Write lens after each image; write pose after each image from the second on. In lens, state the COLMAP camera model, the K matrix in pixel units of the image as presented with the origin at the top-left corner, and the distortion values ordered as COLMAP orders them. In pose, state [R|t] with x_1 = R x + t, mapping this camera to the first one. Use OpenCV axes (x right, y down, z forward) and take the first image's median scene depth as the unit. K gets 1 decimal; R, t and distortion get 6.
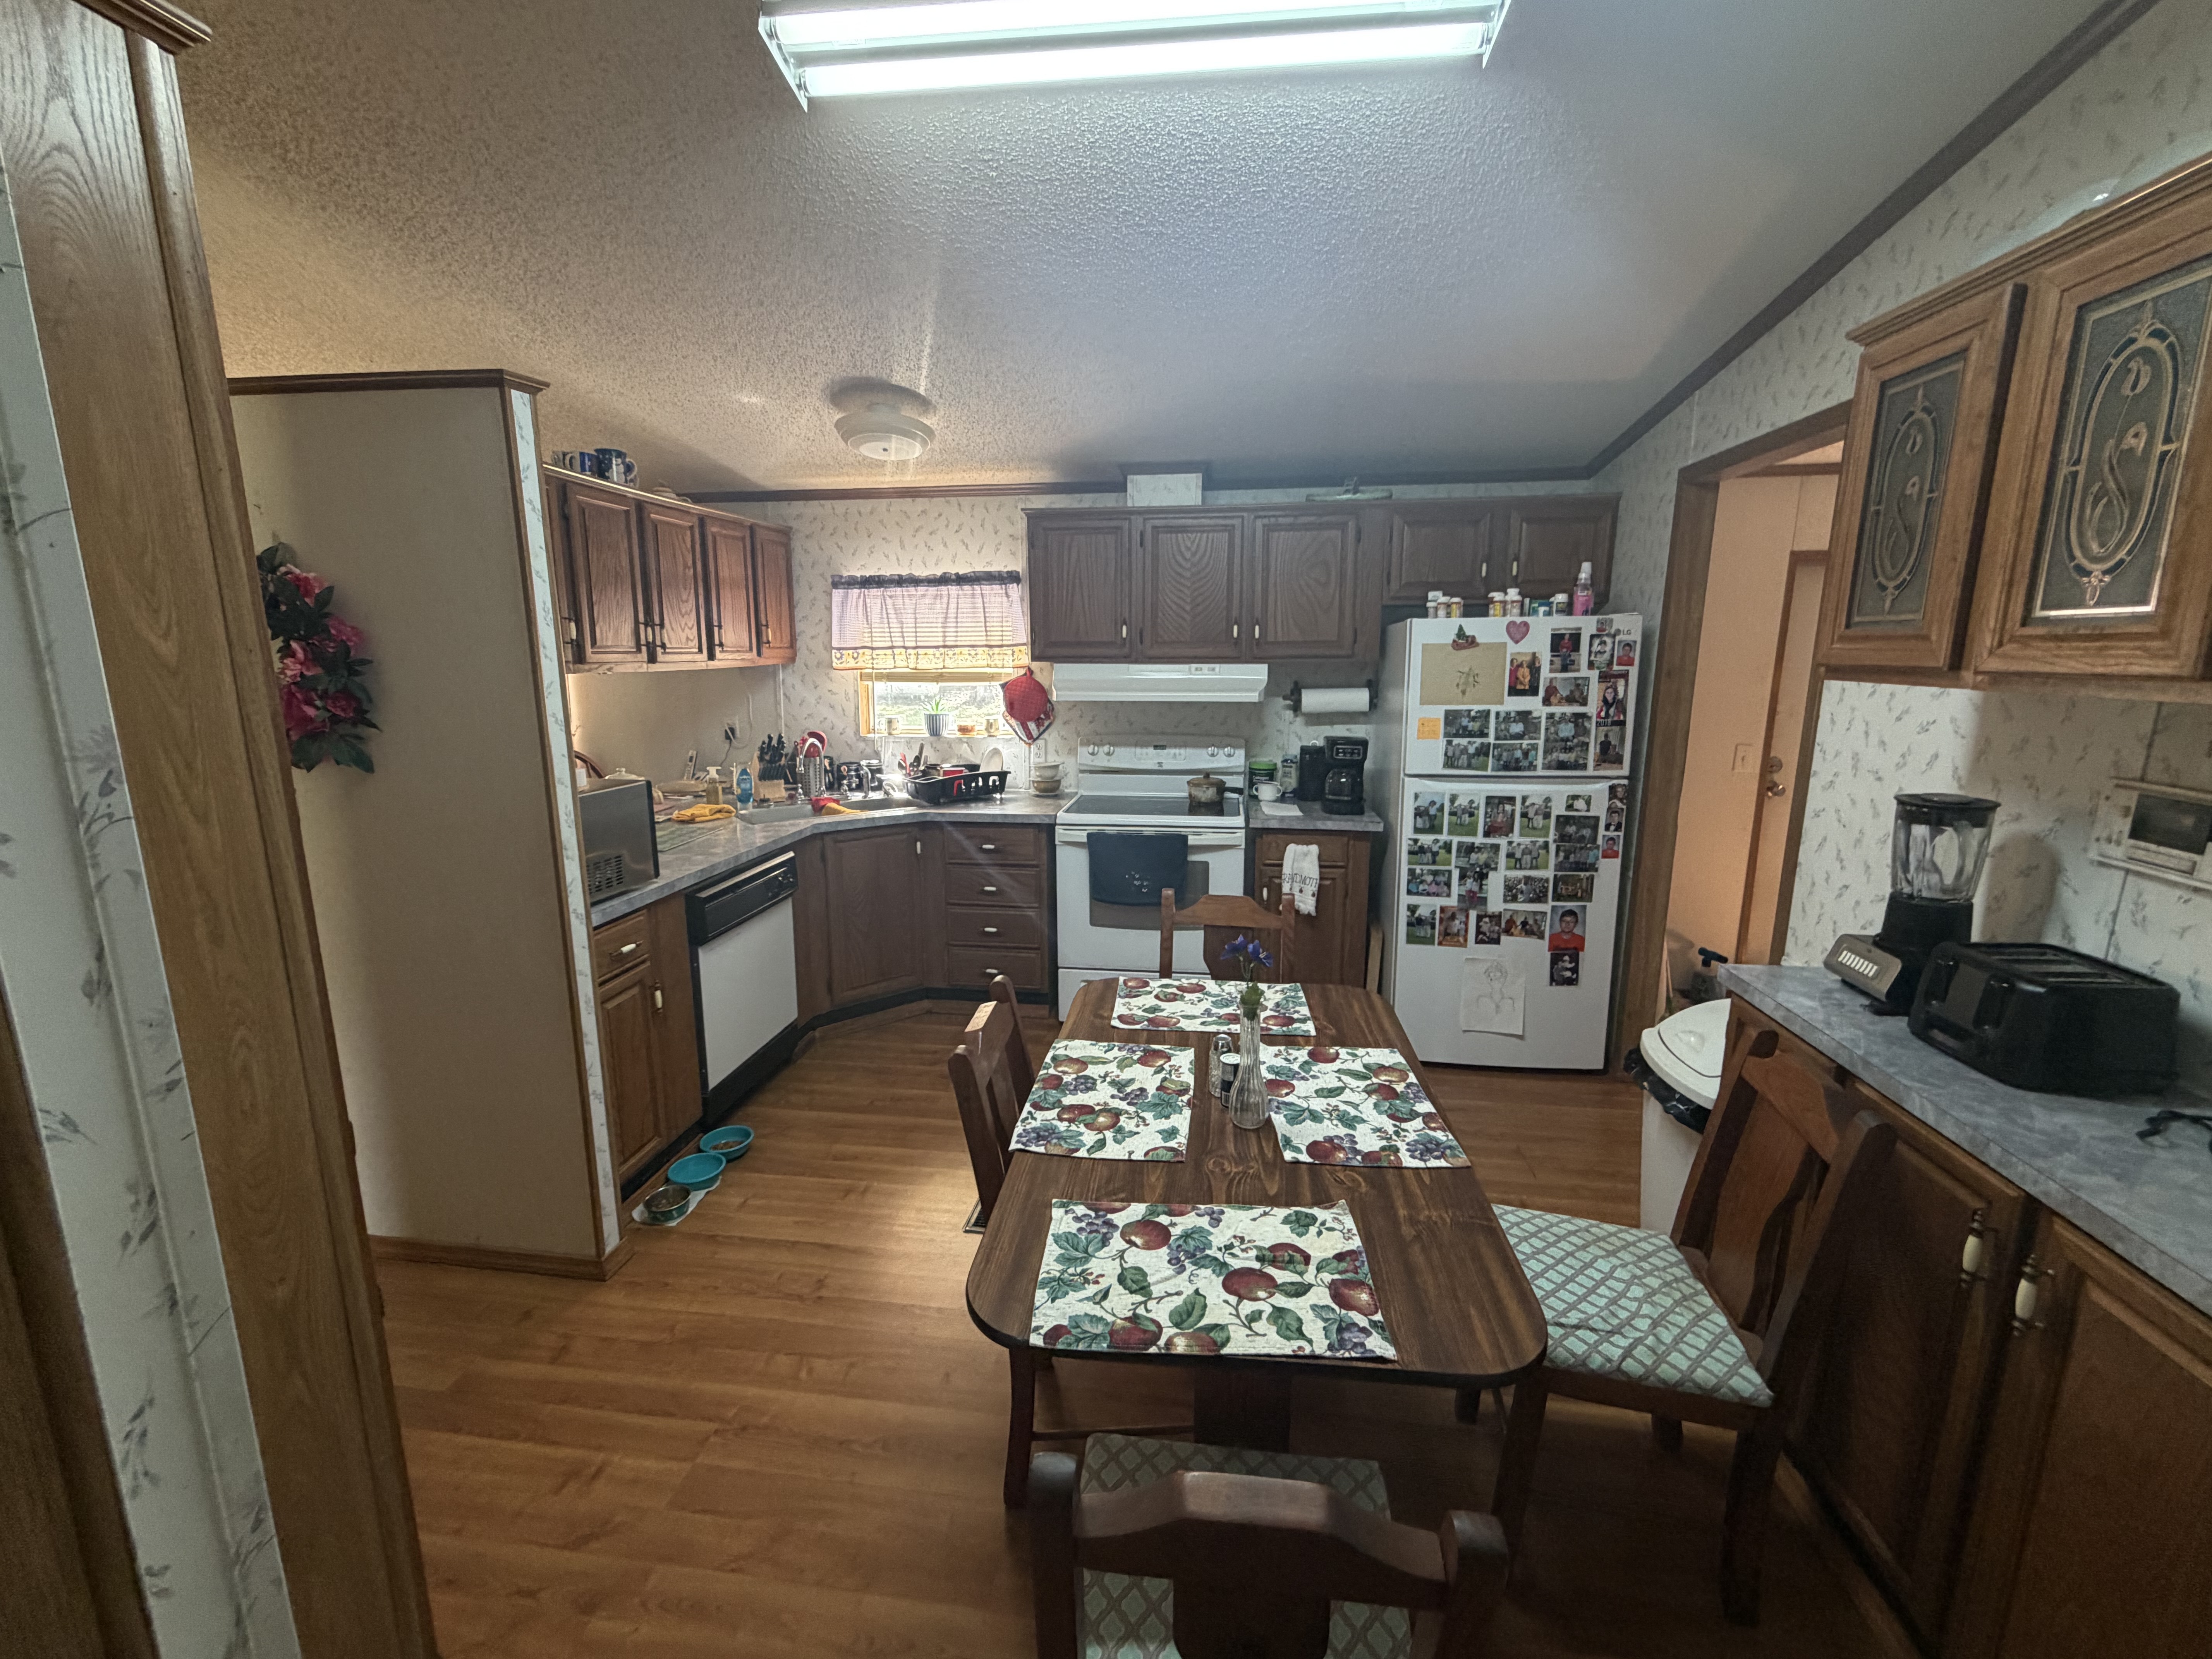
lens RADIAL K [[895.5, 0, 1110.2], [0, 895.5, 822.8], [0, 0, 1]] dist [0.003891, 0.000337]
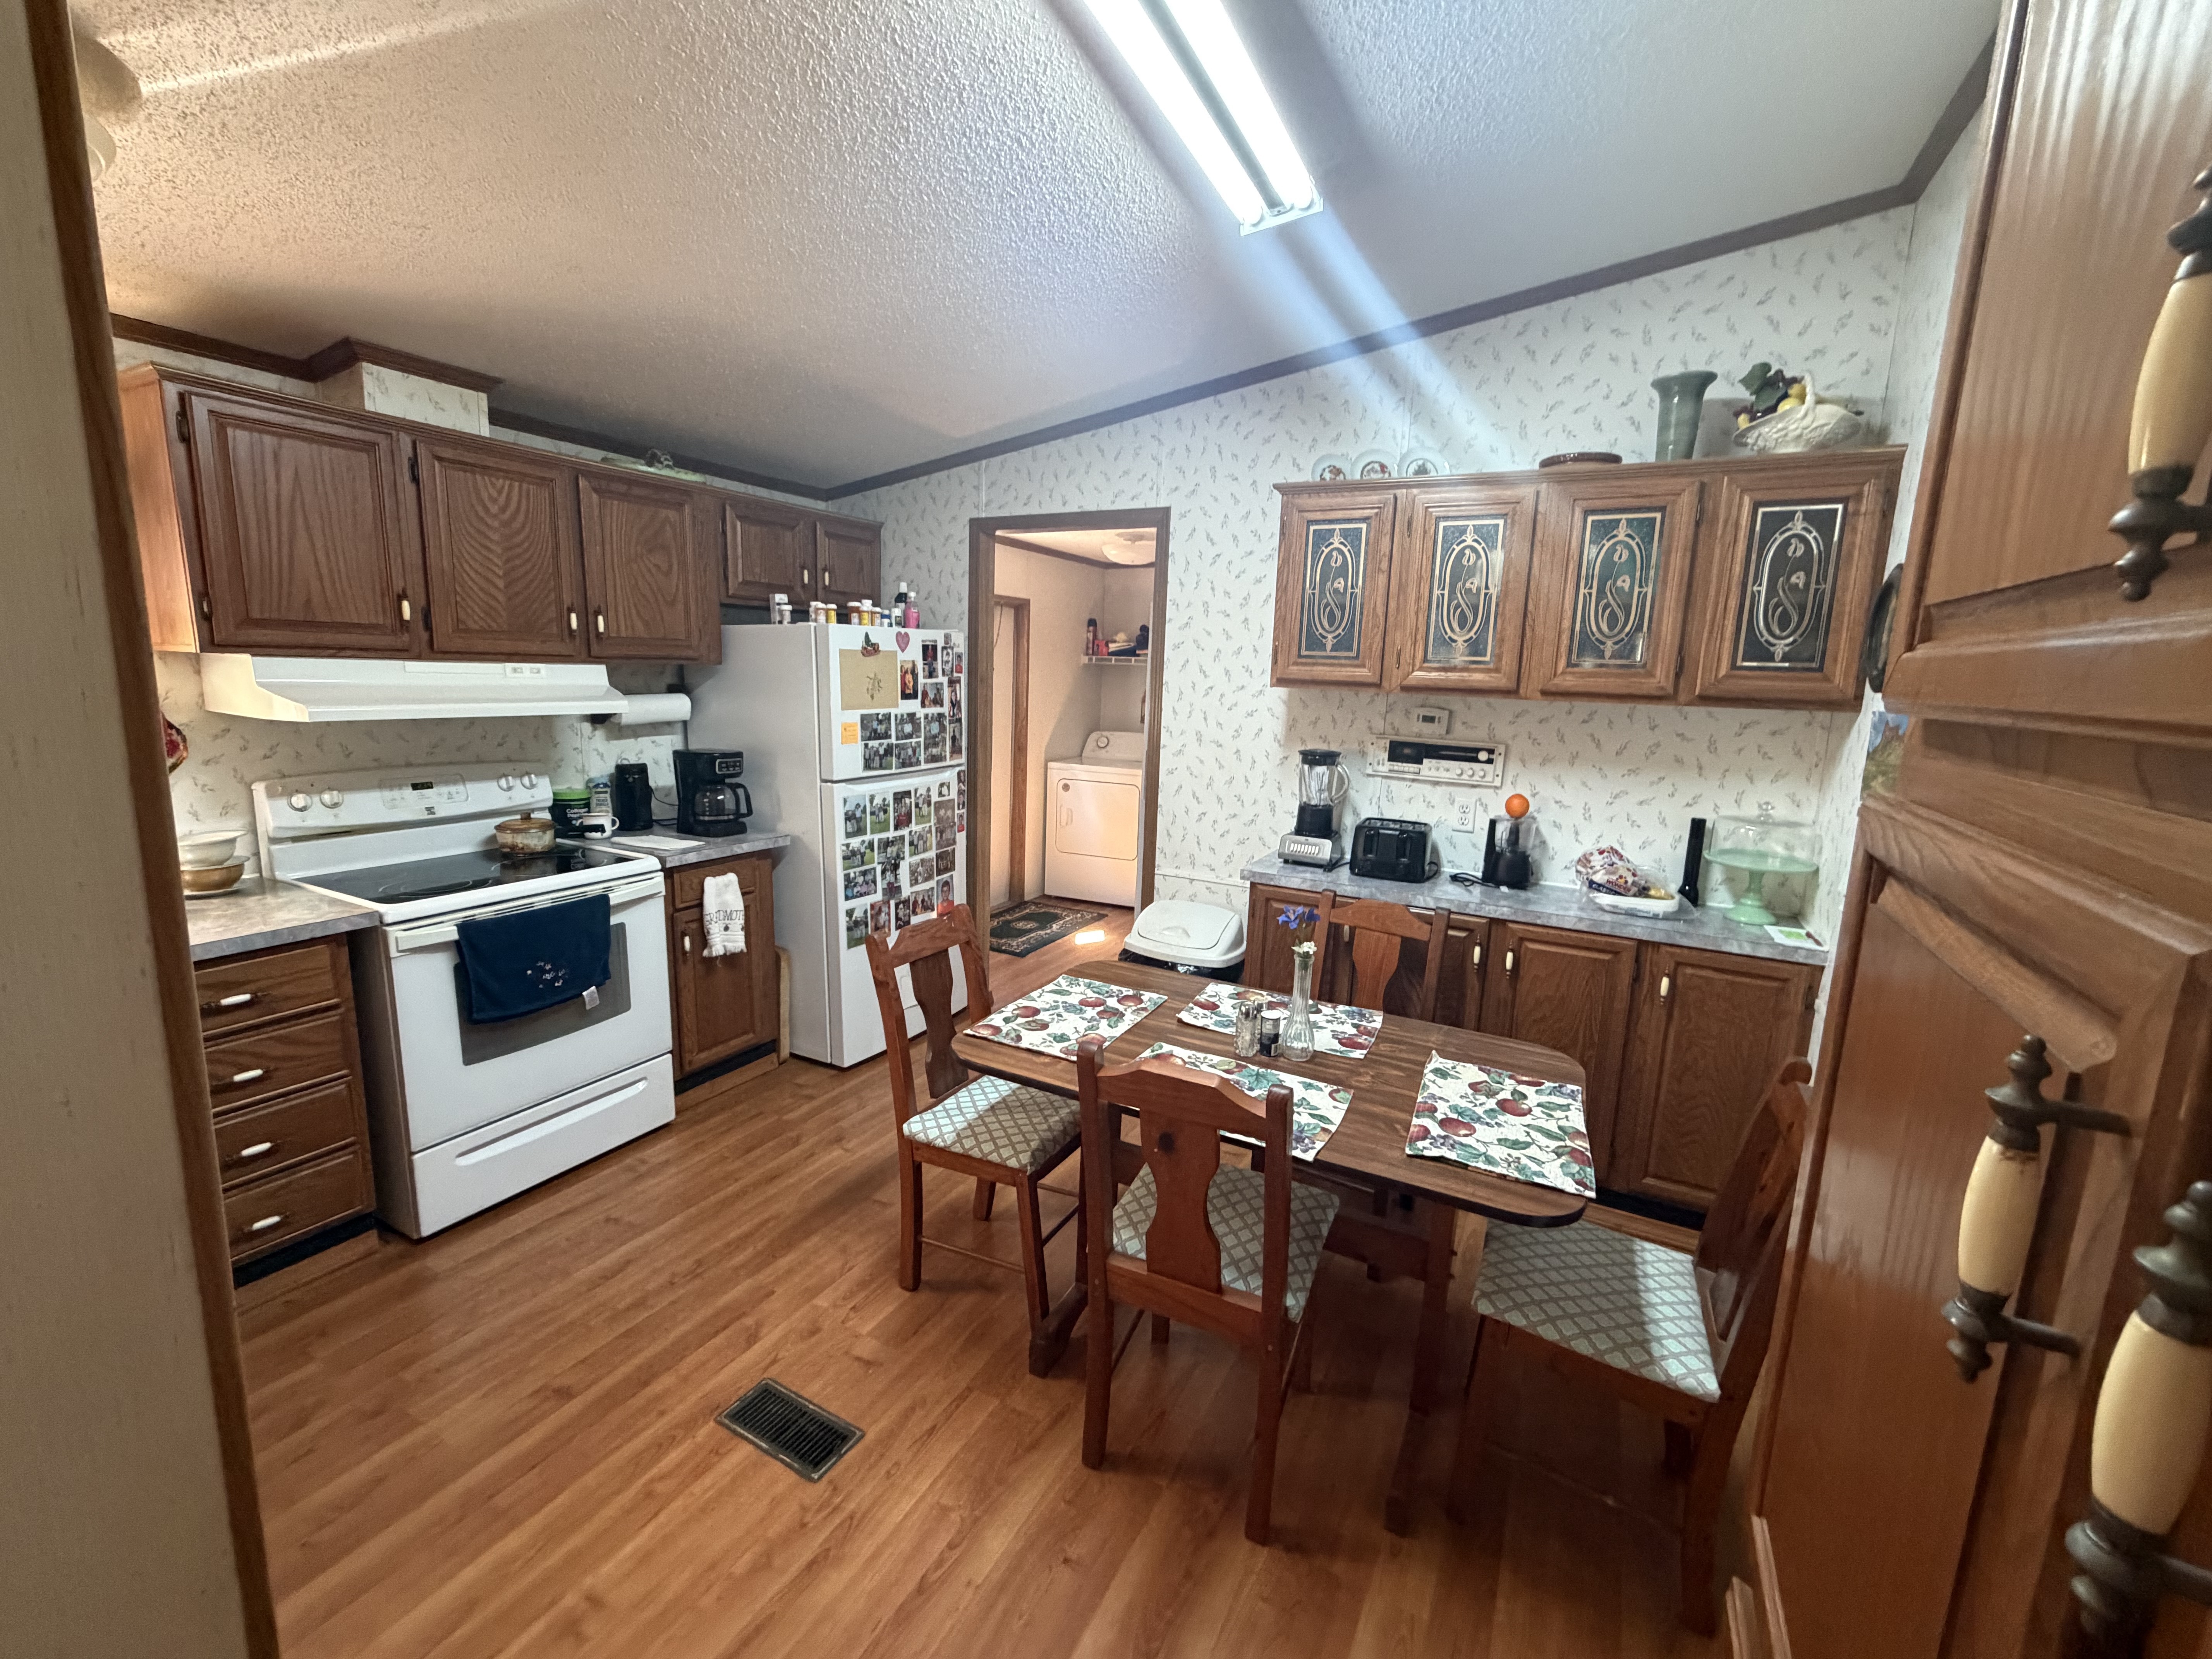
lens RADIAL K [[895.5, 0, 1108.9], [0, 895.5, 821.5], [0, 0, 1]] dist [0.003891, 0.000337]
pose [[0.369619, -0.144449, 0.917887, -0.484265], [0.143438, 0.984871, 0.097231, -0.064095], [-0.918046, 0.095721, 0.384746, 0.355673]]
